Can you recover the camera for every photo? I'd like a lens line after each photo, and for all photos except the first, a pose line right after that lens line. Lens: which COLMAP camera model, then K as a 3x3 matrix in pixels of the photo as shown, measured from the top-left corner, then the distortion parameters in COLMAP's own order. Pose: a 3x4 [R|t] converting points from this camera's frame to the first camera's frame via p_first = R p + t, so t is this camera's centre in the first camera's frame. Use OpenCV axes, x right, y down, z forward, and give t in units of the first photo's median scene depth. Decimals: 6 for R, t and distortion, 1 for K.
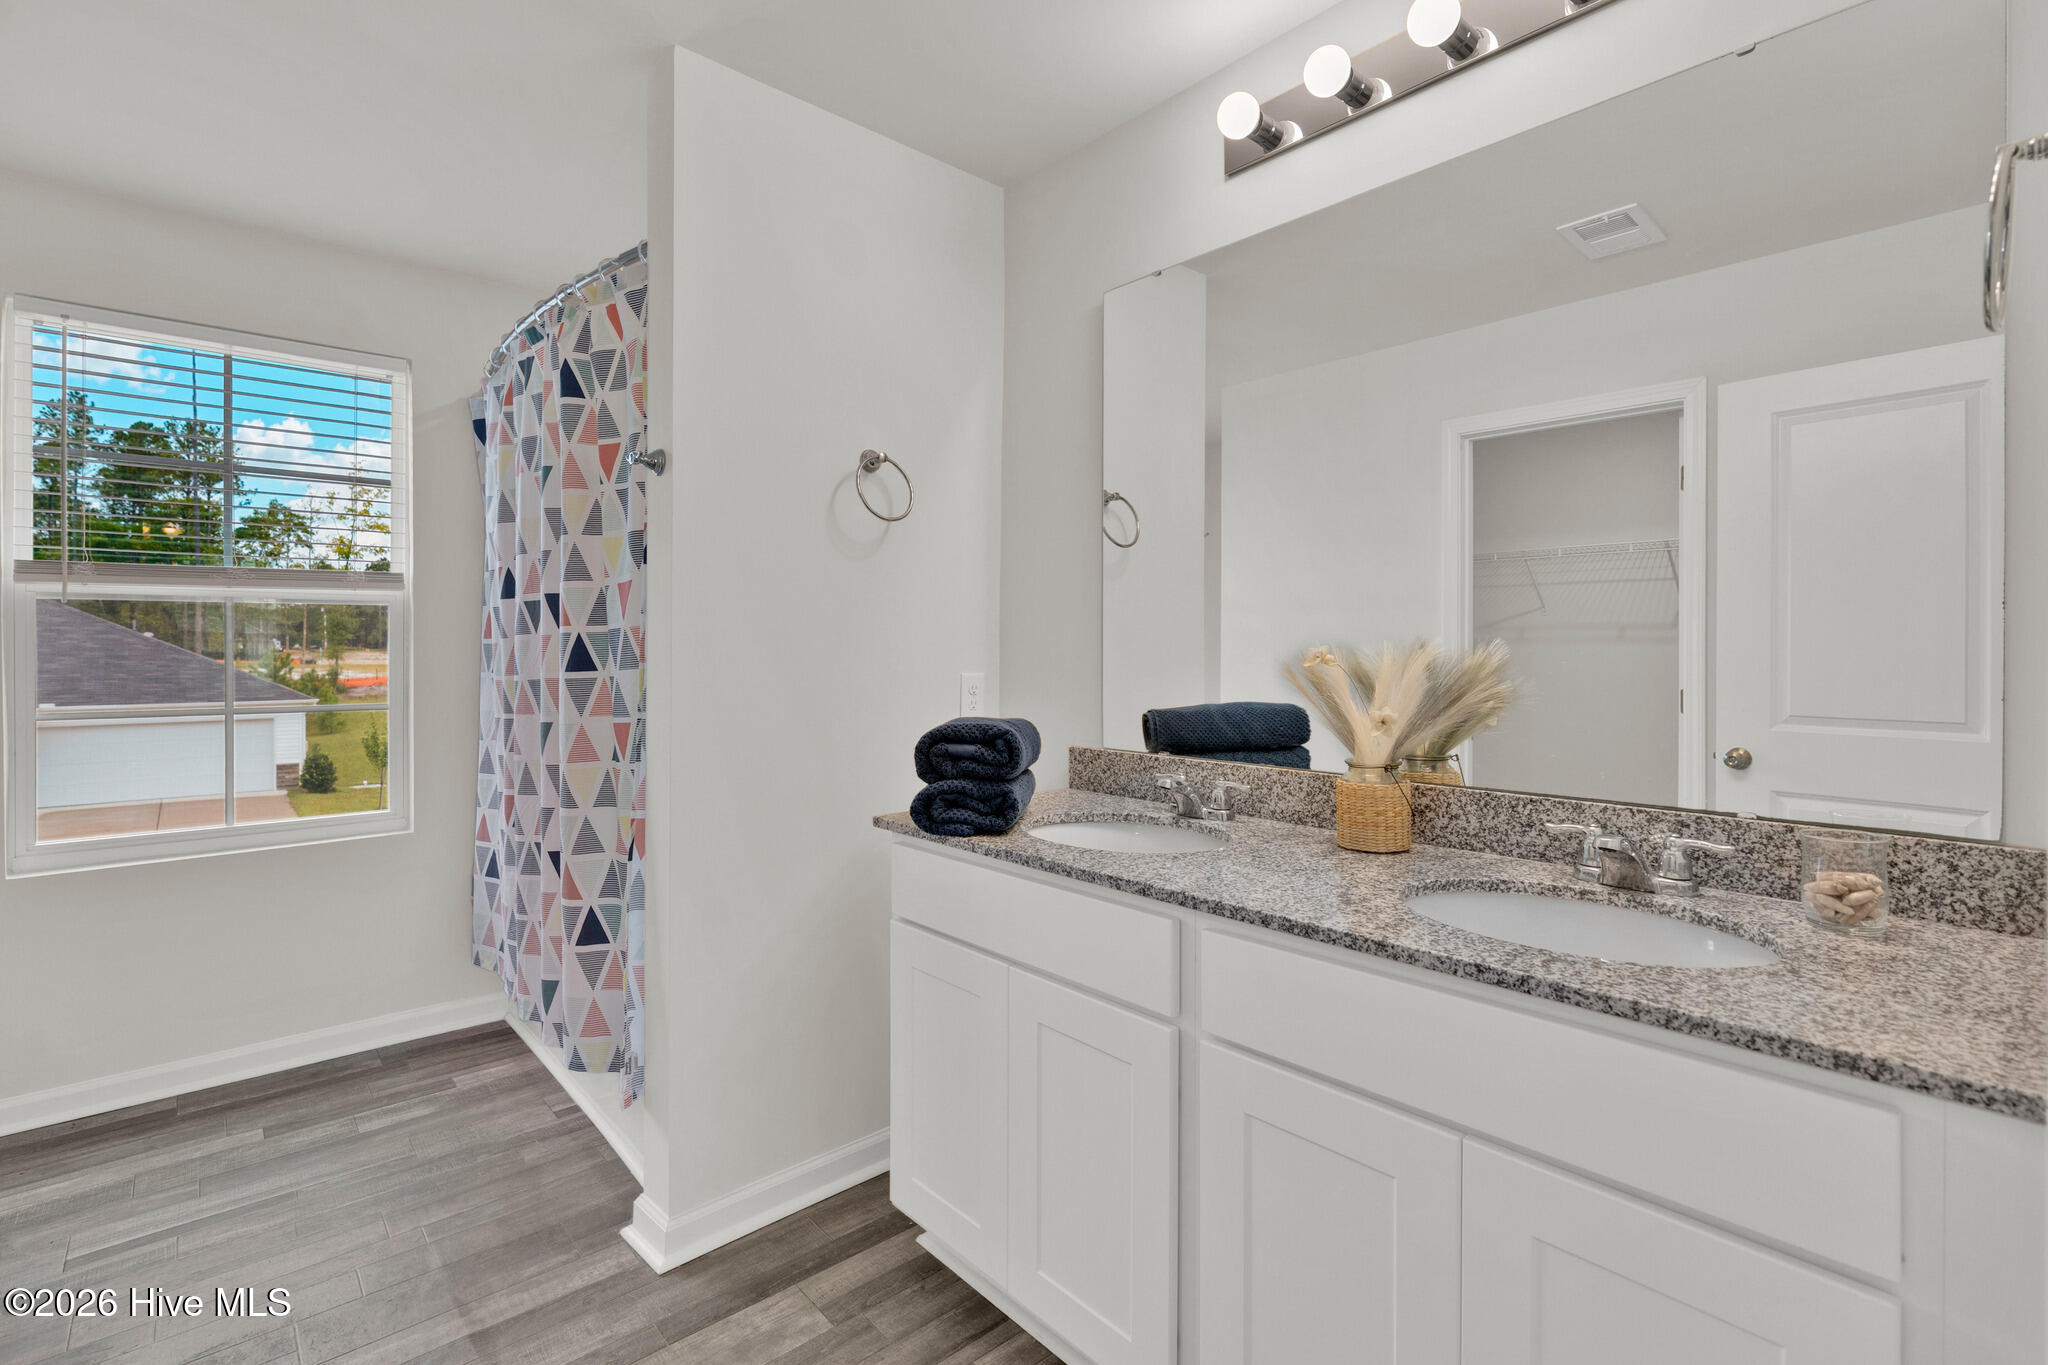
lens RADIAL K [[899.0, 0, 1021.5], [0, 899.0, 676.1], [0, 0, 1]] dist [-0.001253, -0.000193]
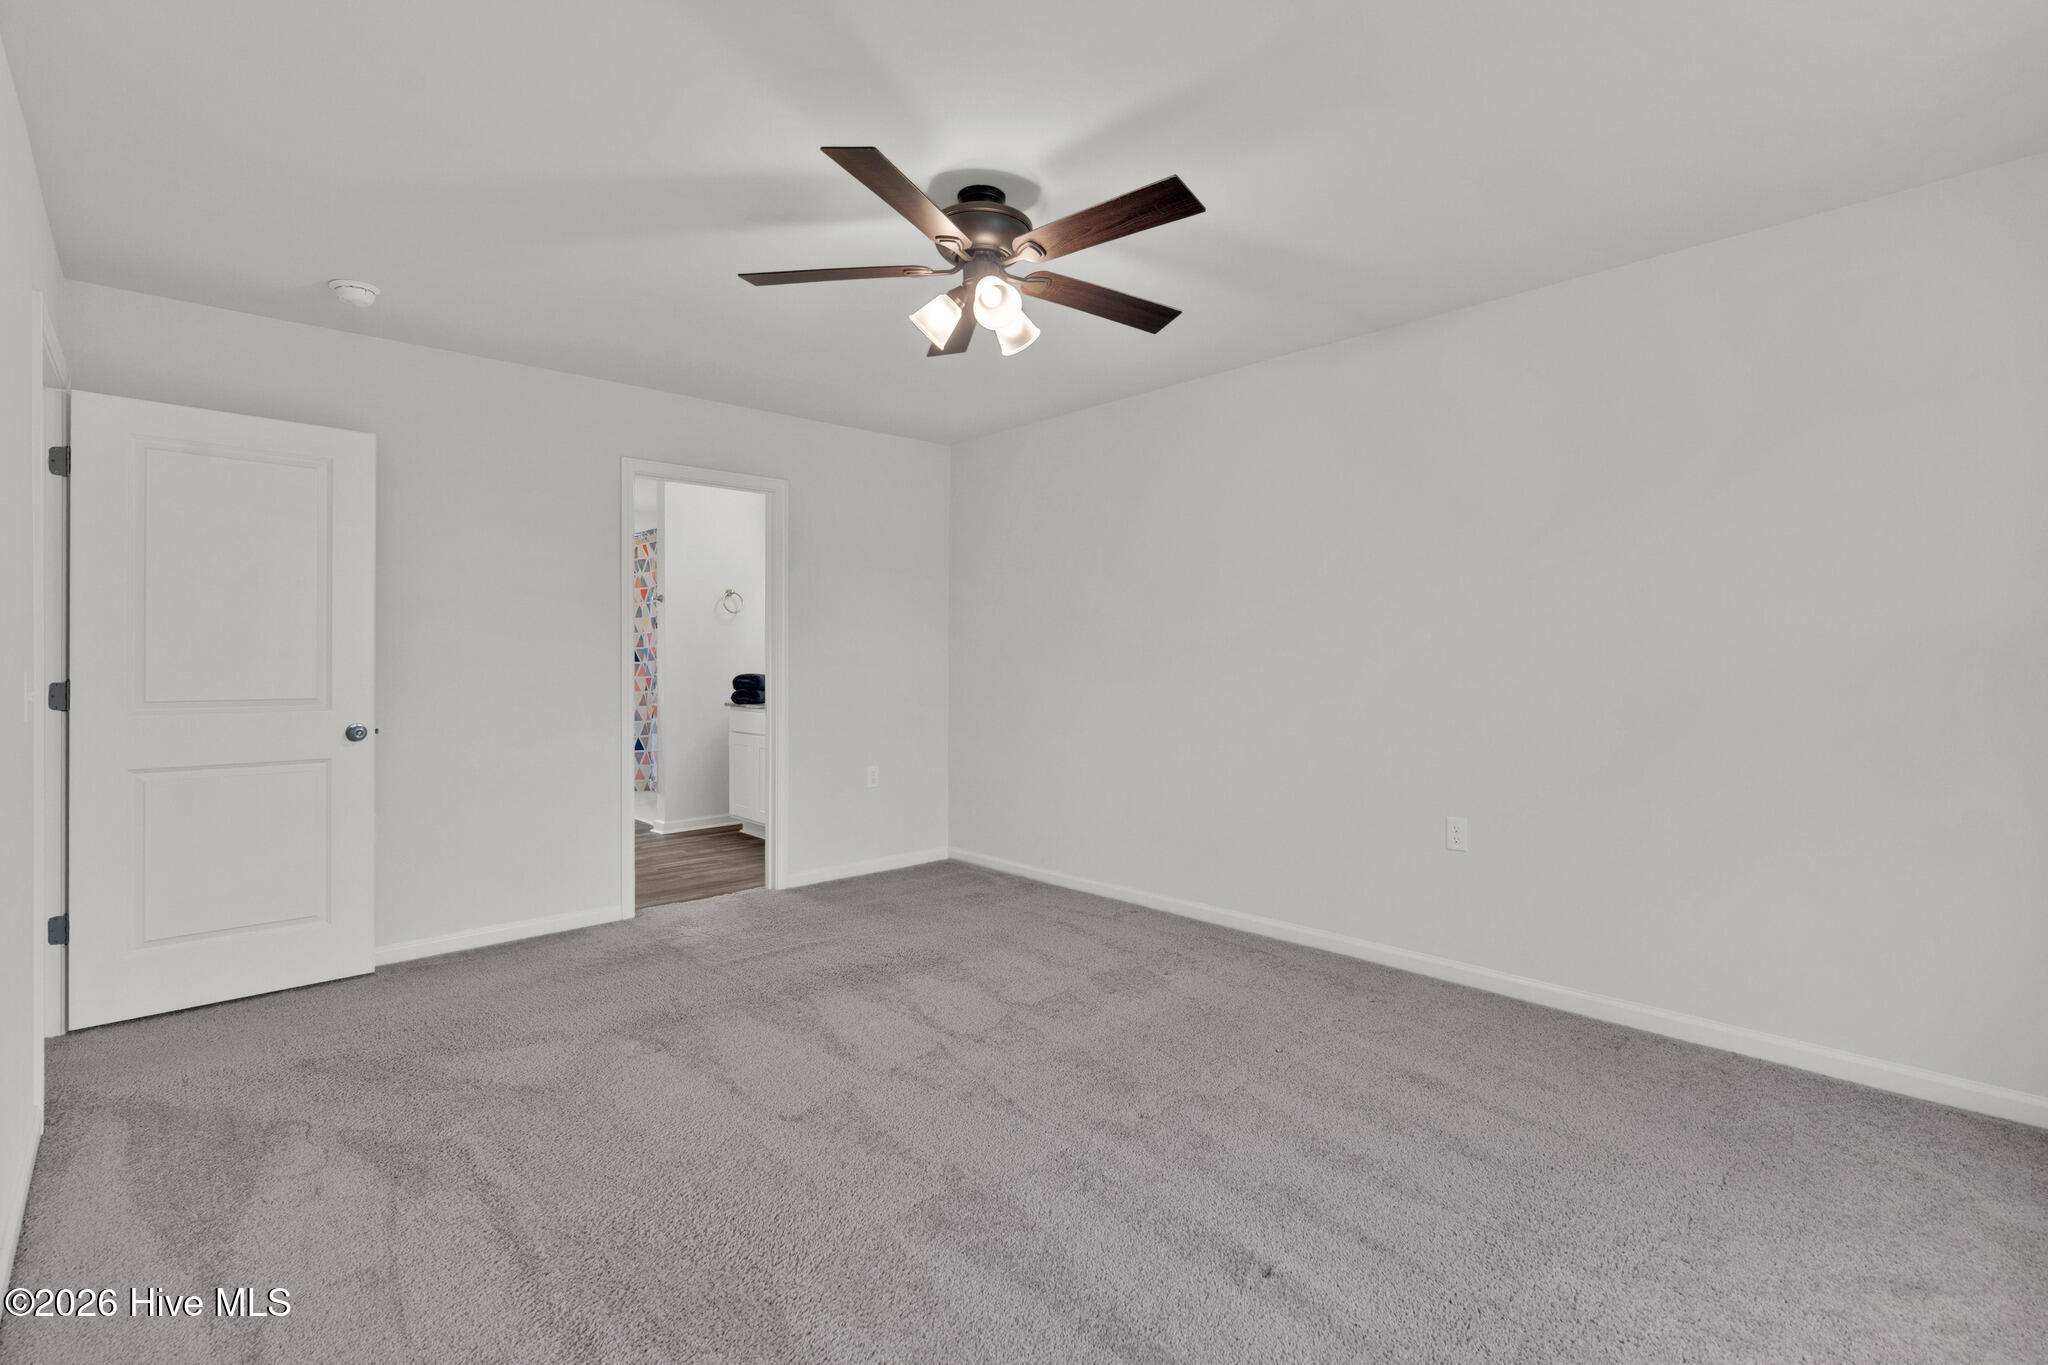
lens RADIAL K [[930.7, 0, 1027.6], [0, 930.7, 676.5], [0, 0, 1]] dist [-0.001117, -0.000014]
pose [[0.999849, -0.007444, 0.015731, 0.840336], [0.007560, 0.999944, -0.007339, 0.082076], [-0.015675, 0.007457, 0.999849, -2.305806]]
